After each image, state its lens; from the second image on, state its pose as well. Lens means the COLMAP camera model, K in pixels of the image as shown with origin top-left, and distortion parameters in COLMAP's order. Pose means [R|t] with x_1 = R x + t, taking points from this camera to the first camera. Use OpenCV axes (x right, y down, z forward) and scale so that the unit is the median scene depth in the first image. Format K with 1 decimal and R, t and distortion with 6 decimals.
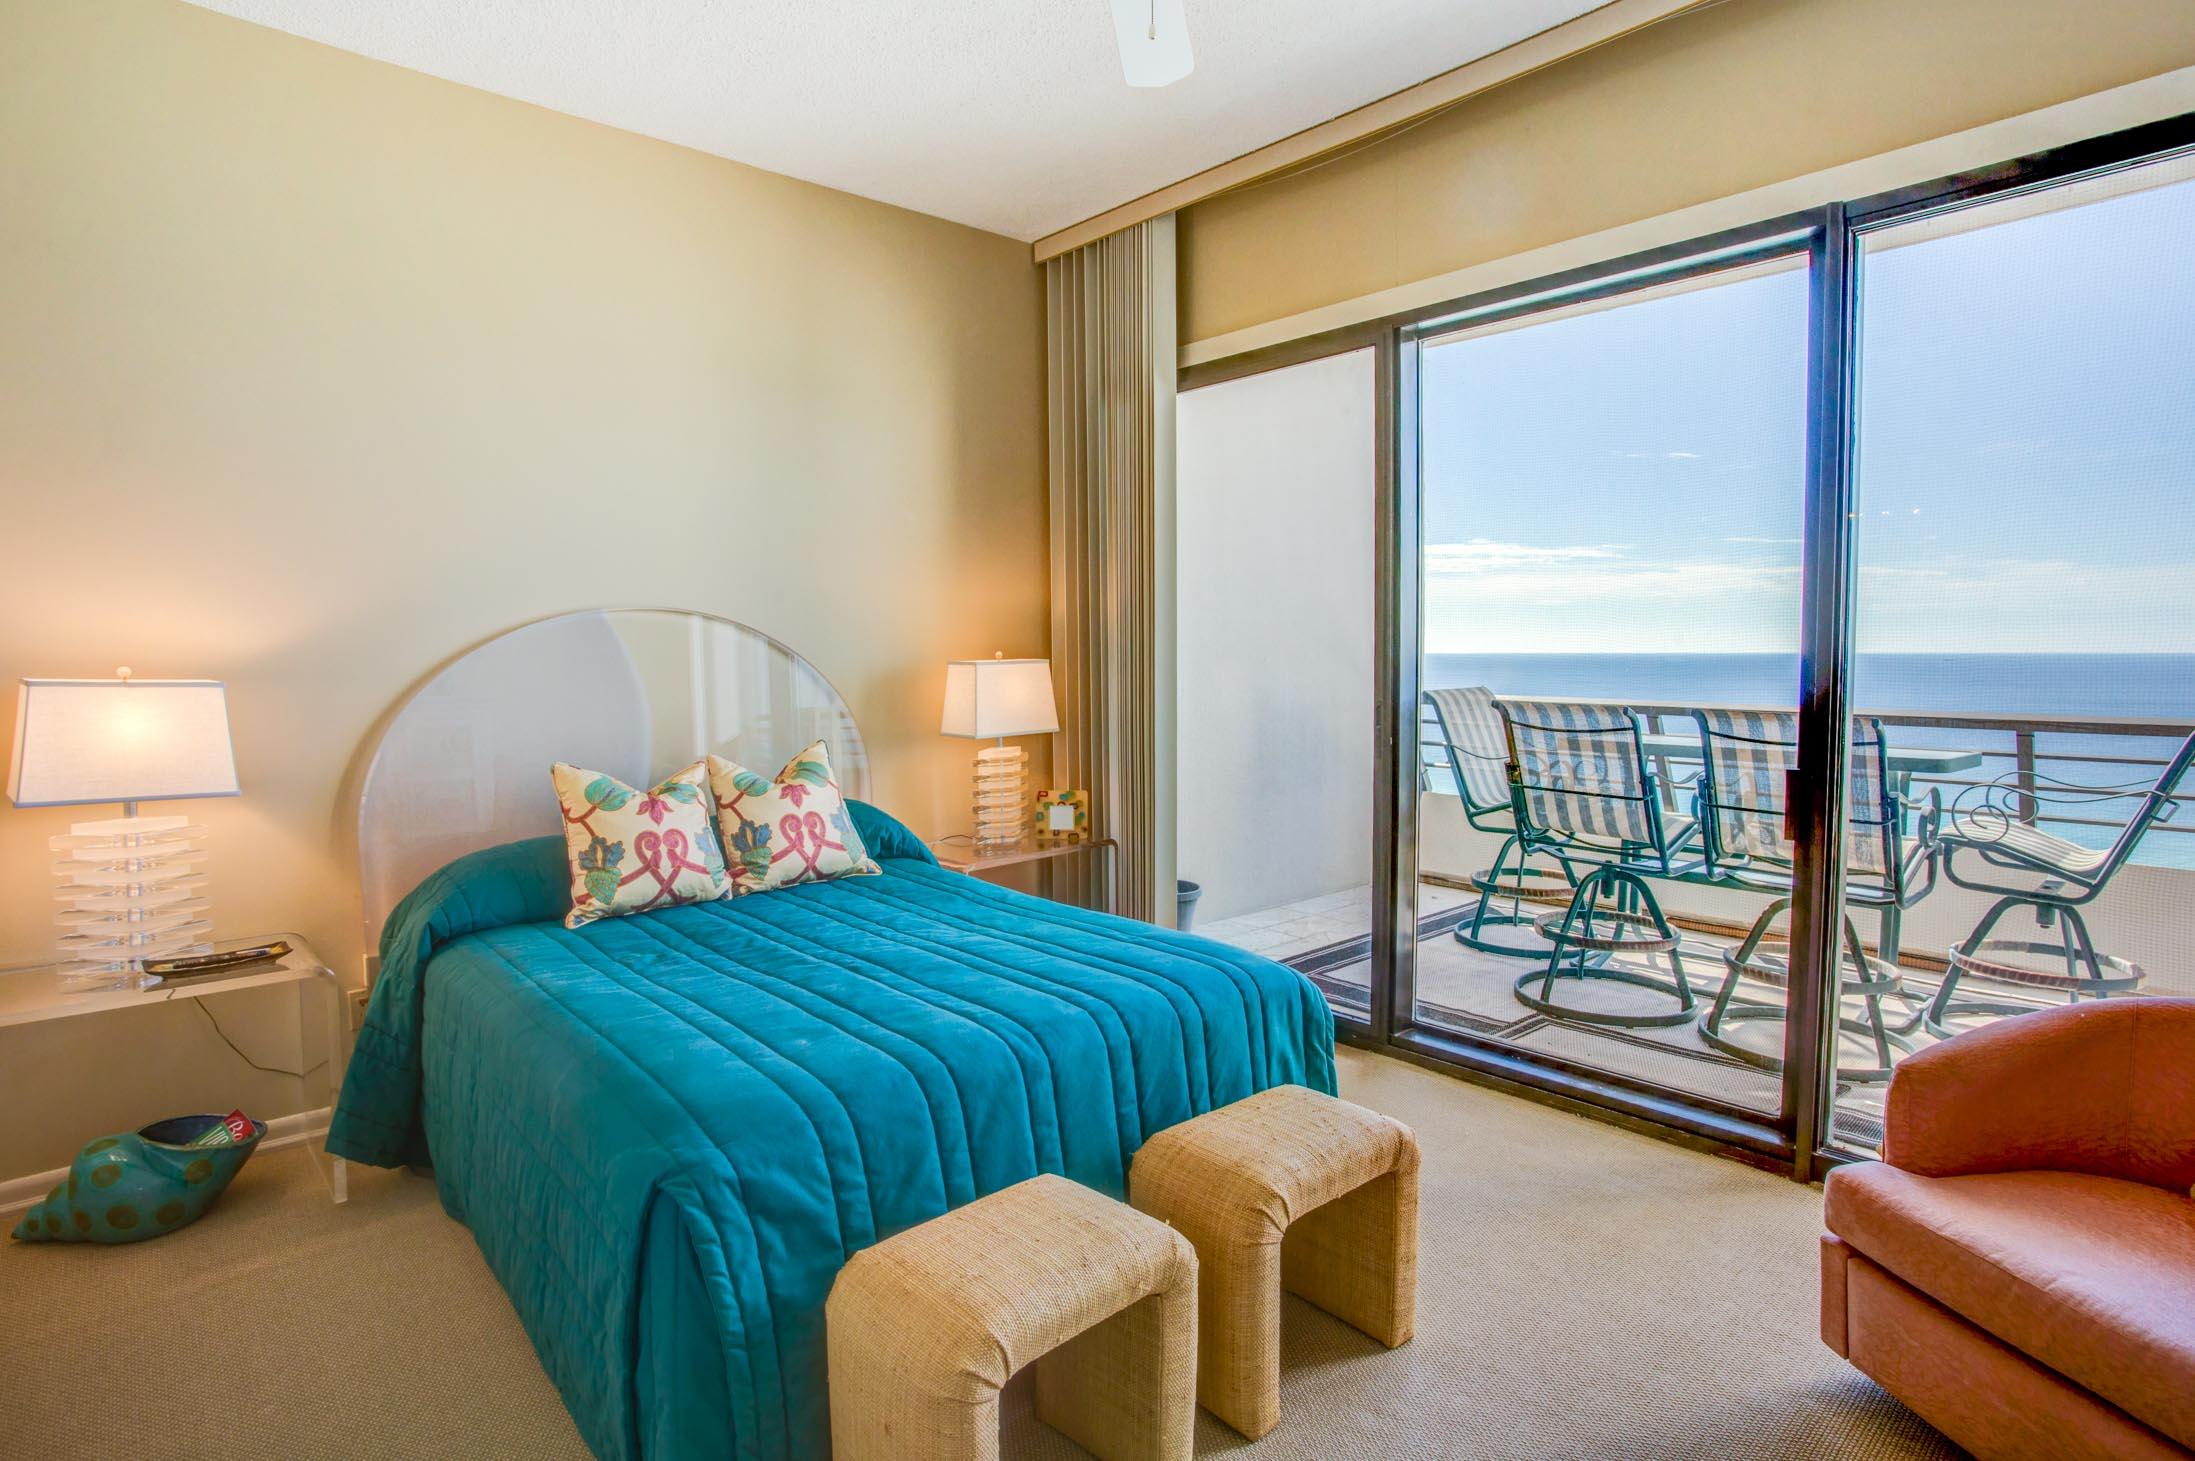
lens RADIAL K [[1107.1, 0, 1111.5], [0, 1107.1, 723.5], [0, 0, 1]] dist [-0.084420, 0.039365]
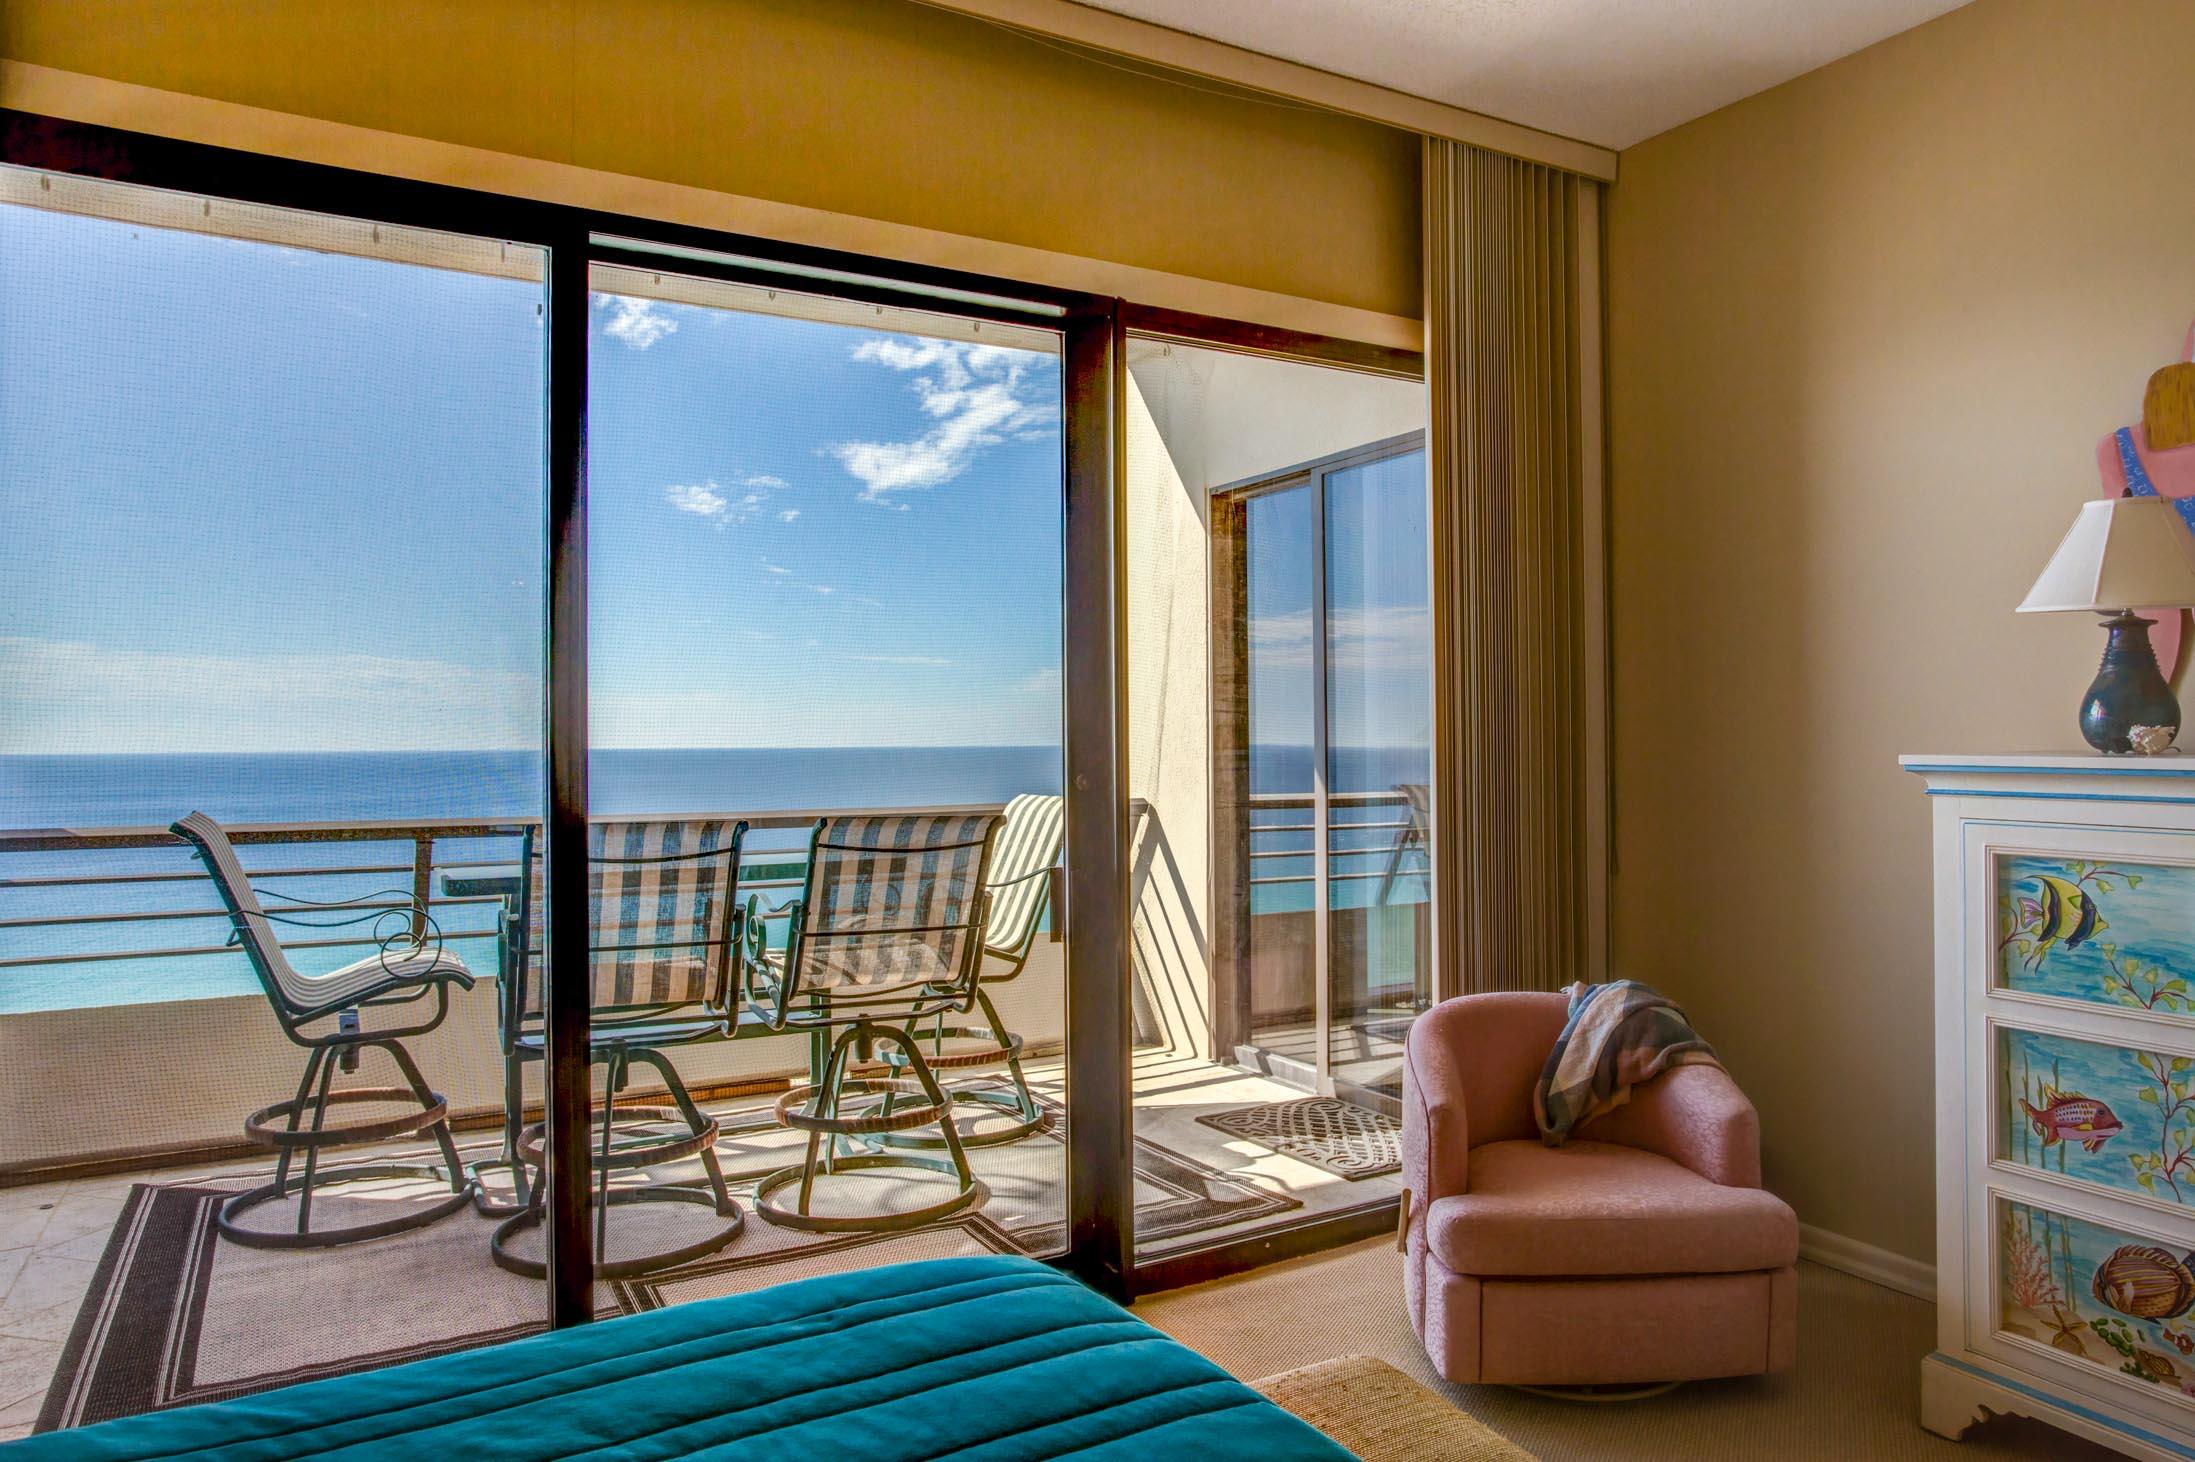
lens RADIAL K [[1391.2, 0, 1094.3], [0, 1391.2, 717.1], [0, 0, 1]] dist [0.003003, 0.001233]
pose [[0.241180, 0.021600, 0.970240, -0.403020], [0.068856, 0.996852, -0.039309, -0.030656], [-0.968035, 0.076287, 0.238933, 0.503328]]
